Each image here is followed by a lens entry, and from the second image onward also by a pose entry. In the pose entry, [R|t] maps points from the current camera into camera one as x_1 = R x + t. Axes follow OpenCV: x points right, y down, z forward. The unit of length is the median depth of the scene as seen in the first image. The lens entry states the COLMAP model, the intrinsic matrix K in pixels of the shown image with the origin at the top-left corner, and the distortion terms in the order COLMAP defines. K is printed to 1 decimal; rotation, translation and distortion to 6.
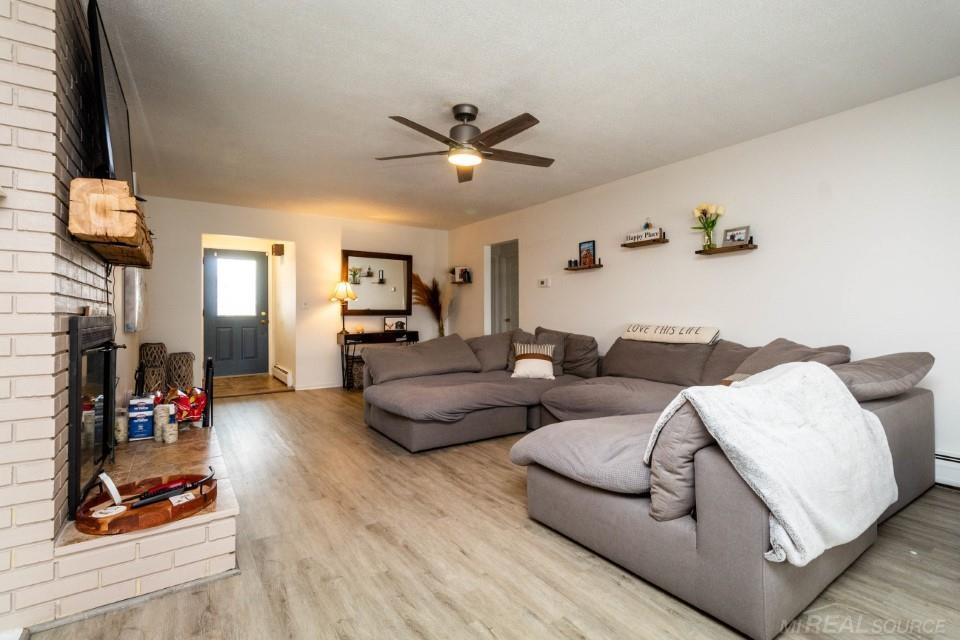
lens RADIAL K [[441.7, 0, 480.0], [0, 441.7, 320.0], [0, 0, 1]] dist [0.000585, 0.000122]
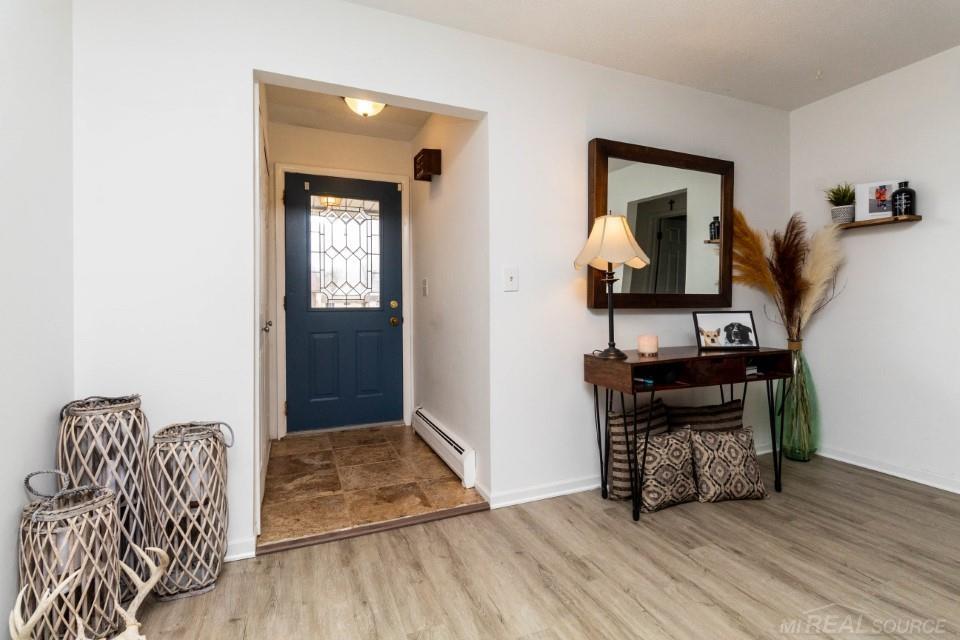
lens RADIAL K [[441.7, 0, 480.0], [0, 441.7, 320.0], [0, 0, 1]] dist [0.000585, 0.000122]
pose [[0.980162, 0.006470, -0.198092, -0.306394], [-0.002864, 0.999825, 0.018484, -0.006235], [0.198177, -0.017550, 0.980009, 0.548508]]
